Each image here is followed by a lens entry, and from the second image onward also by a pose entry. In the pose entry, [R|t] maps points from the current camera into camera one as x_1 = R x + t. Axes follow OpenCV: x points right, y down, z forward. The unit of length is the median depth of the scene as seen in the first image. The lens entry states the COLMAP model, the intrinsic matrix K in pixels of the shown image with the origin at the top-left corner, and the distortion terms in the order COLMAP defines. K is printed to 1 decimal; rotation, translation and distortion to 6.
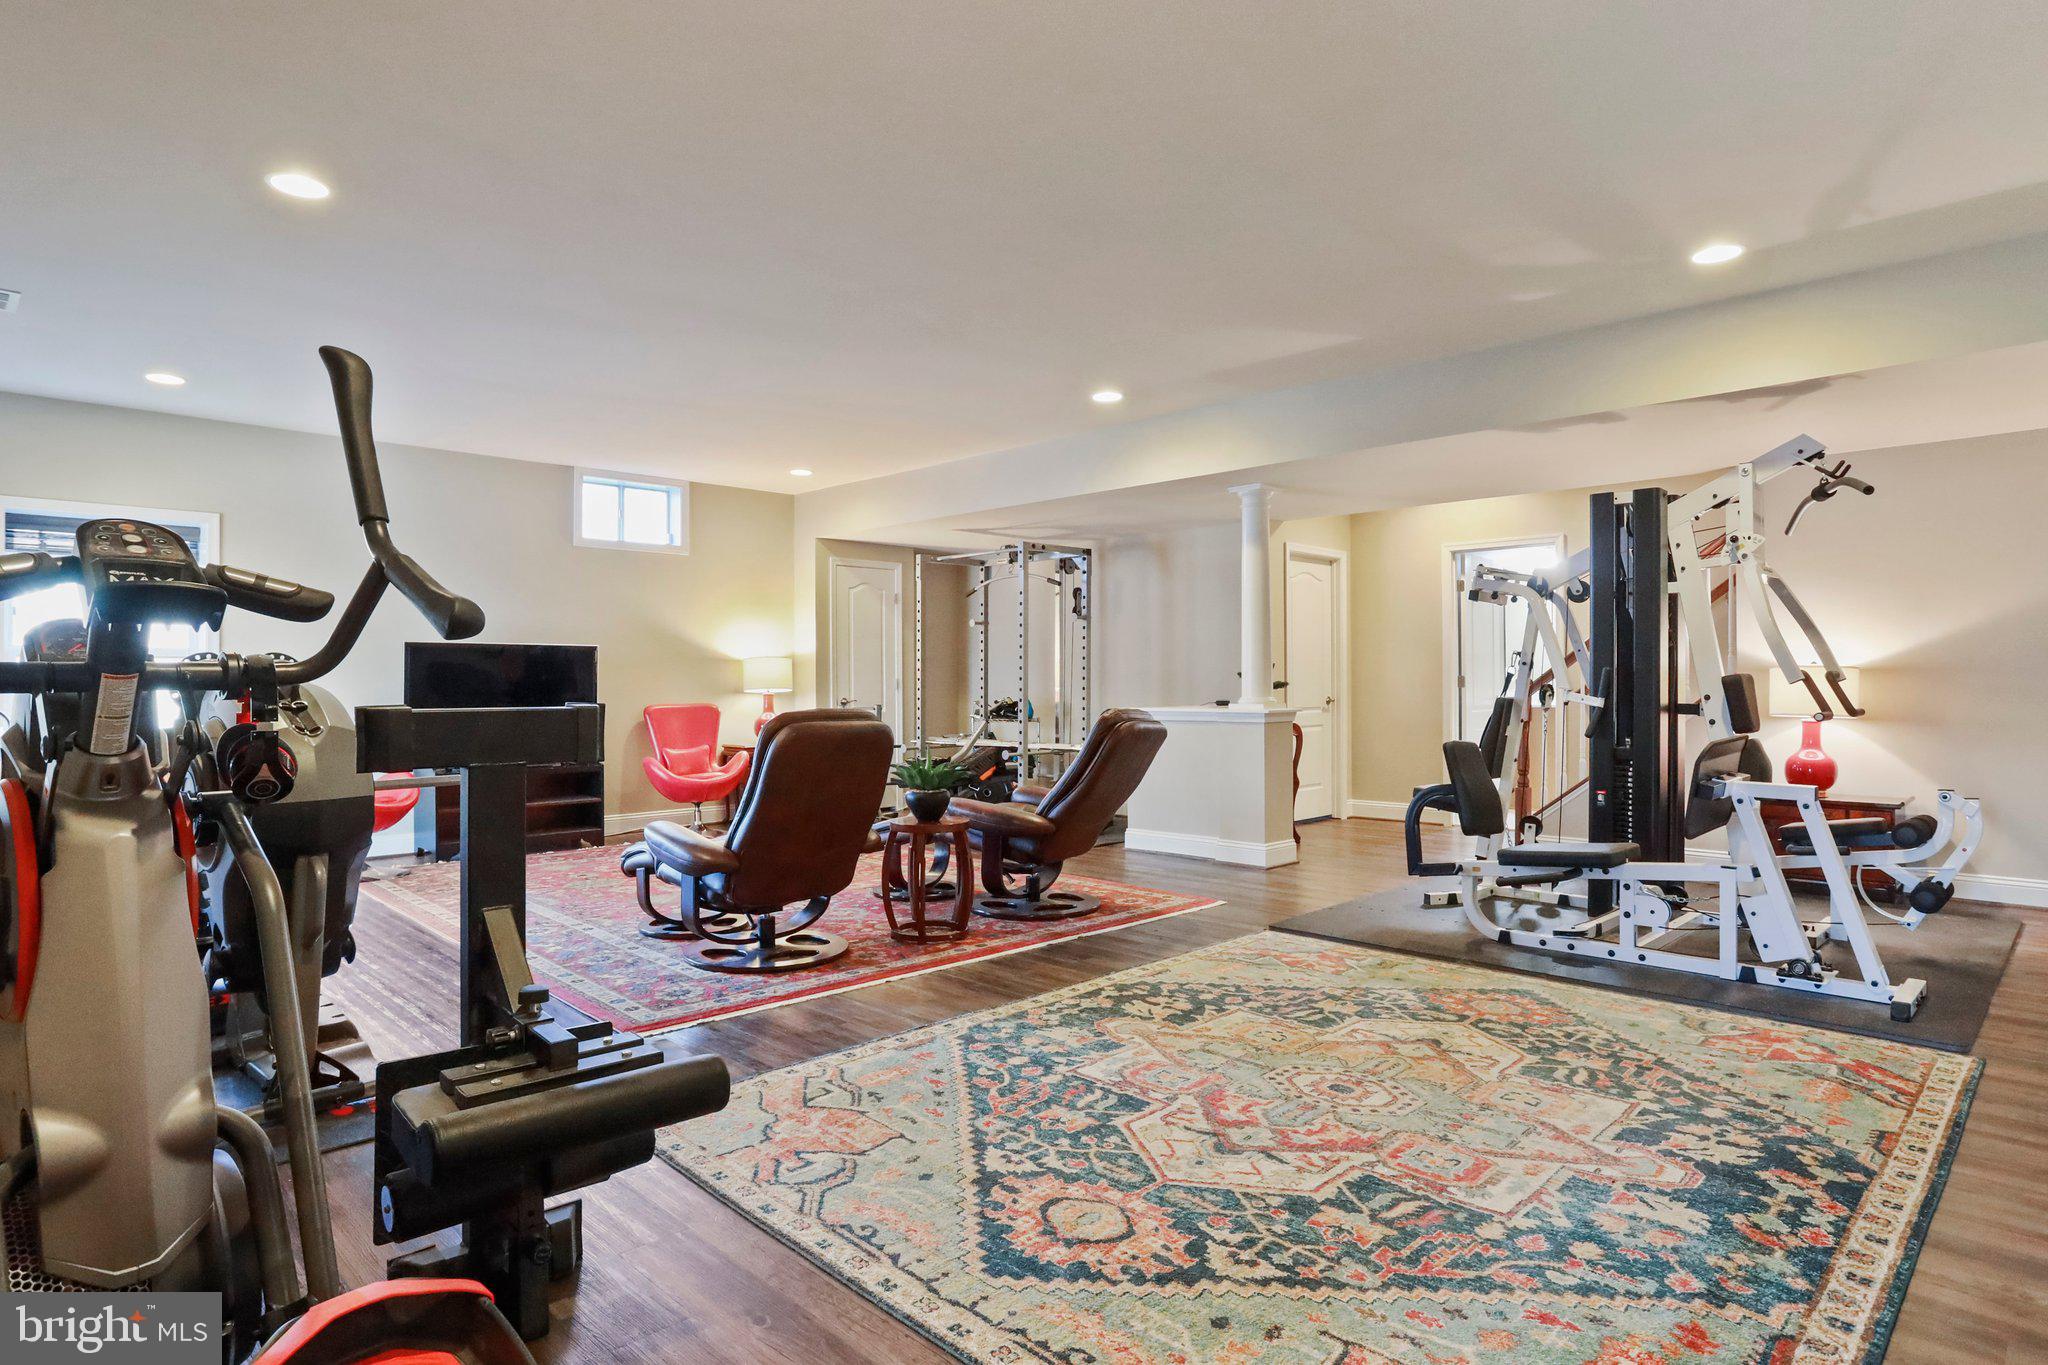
lens RADIAL K [[1105.6, 0, 1024.0], [0, 1105.6, 682.5], [0, 0, 1]] dist [-0.000094, -0.000022]
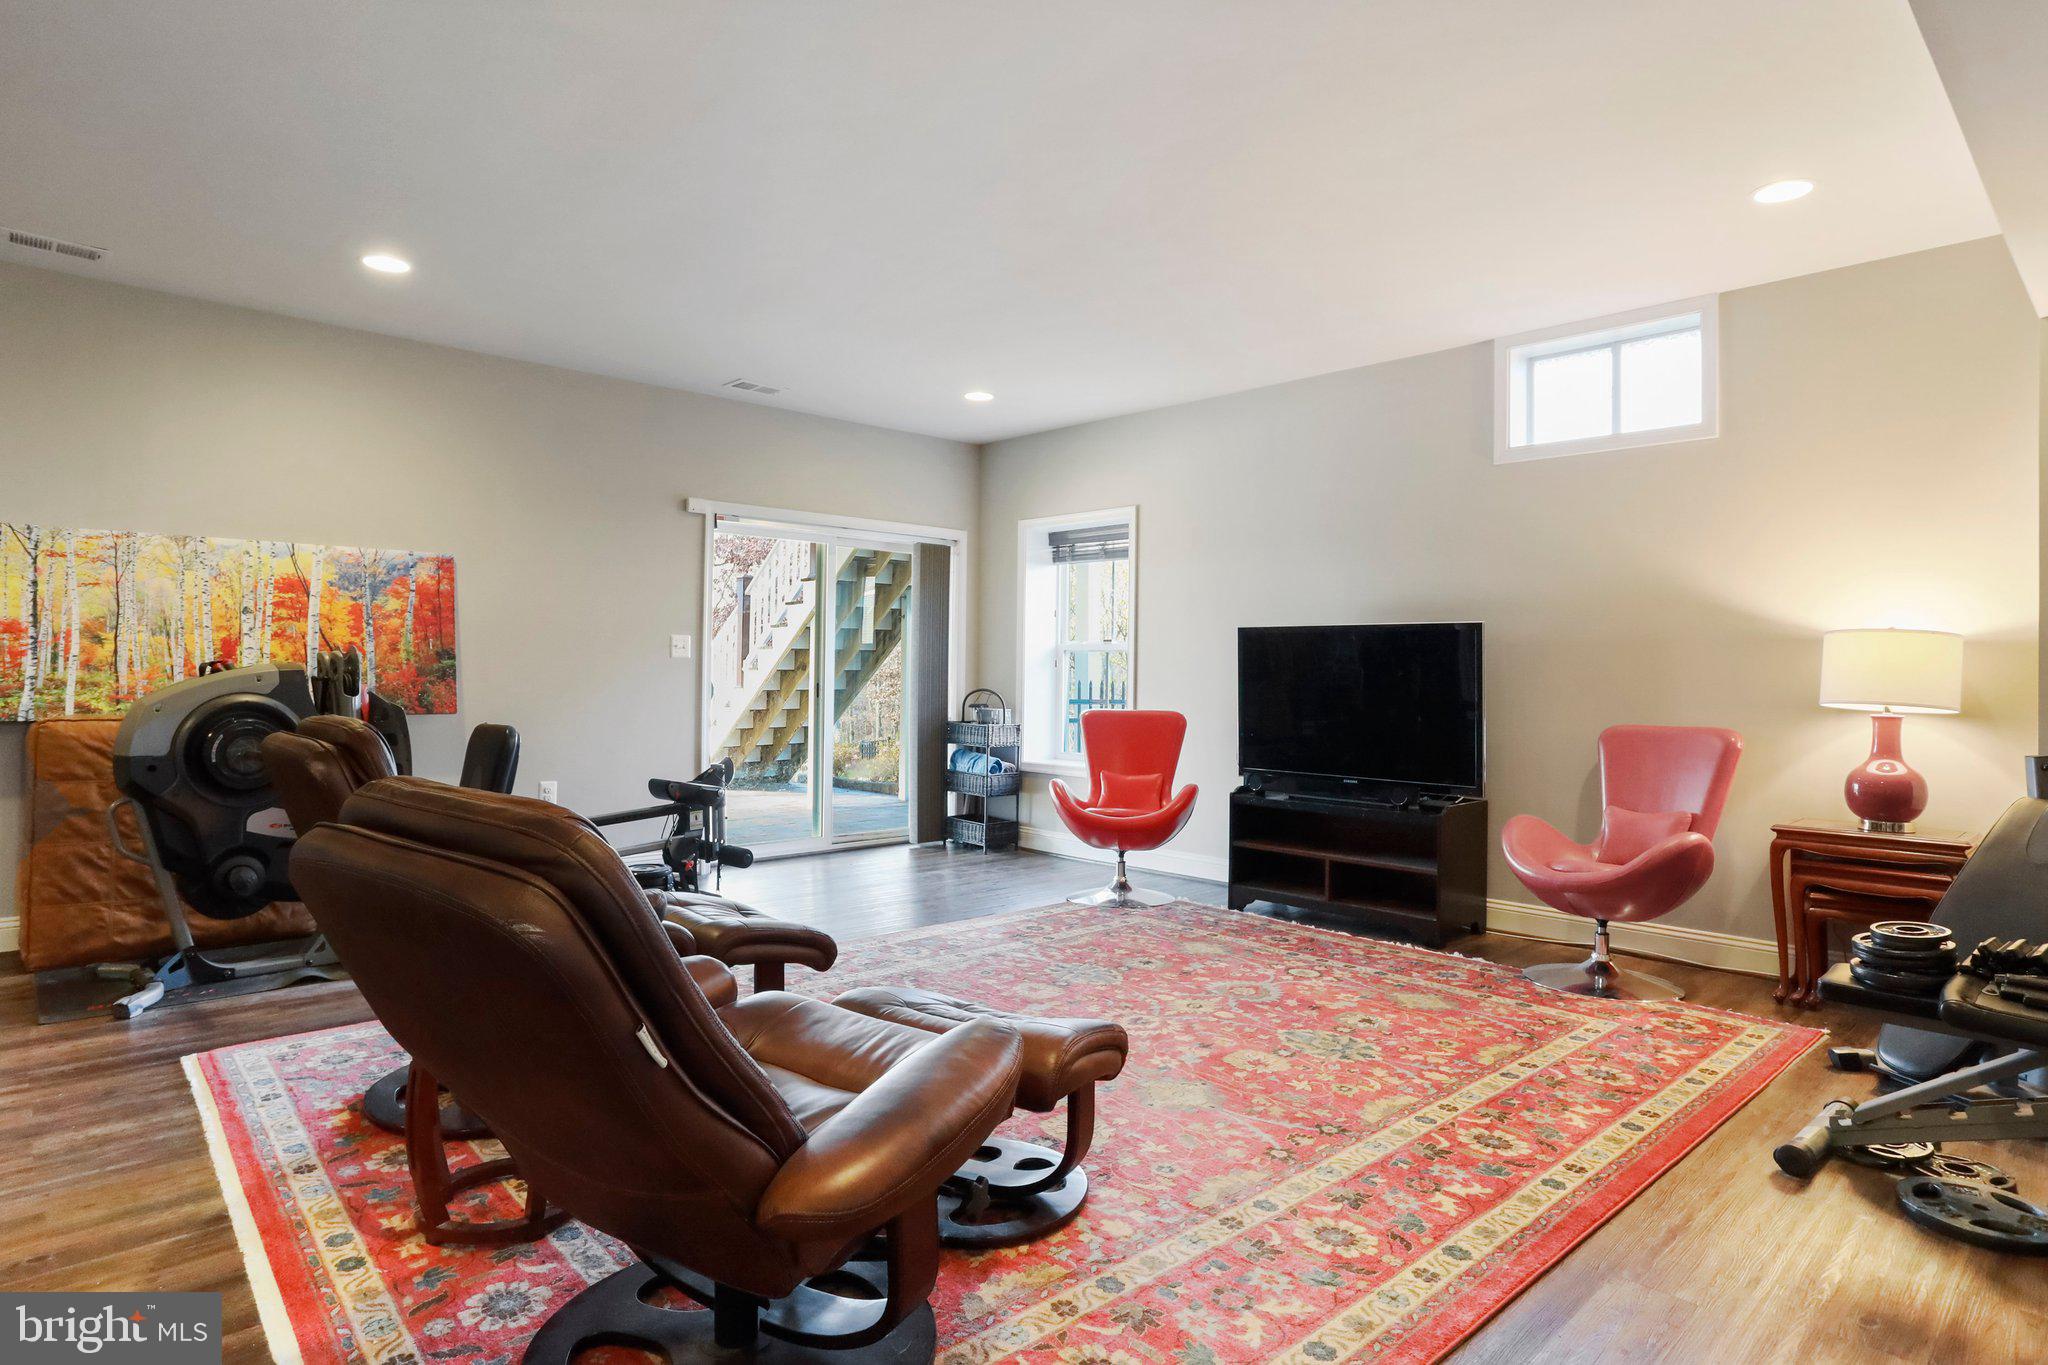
lens RADIAL K [[1105.6, 0, 1024.0], [0, 1105.6, 682.5], [0, 0, 1]] dist [-0.000094, -0.000022]
pose [[-0.036997, 0.025385, -0.998993, 0.229925], [-0.020660, 0.999444, 0.026162, -0.008567], [0.999102, 0.021607, -0.036452, 0.732543]]
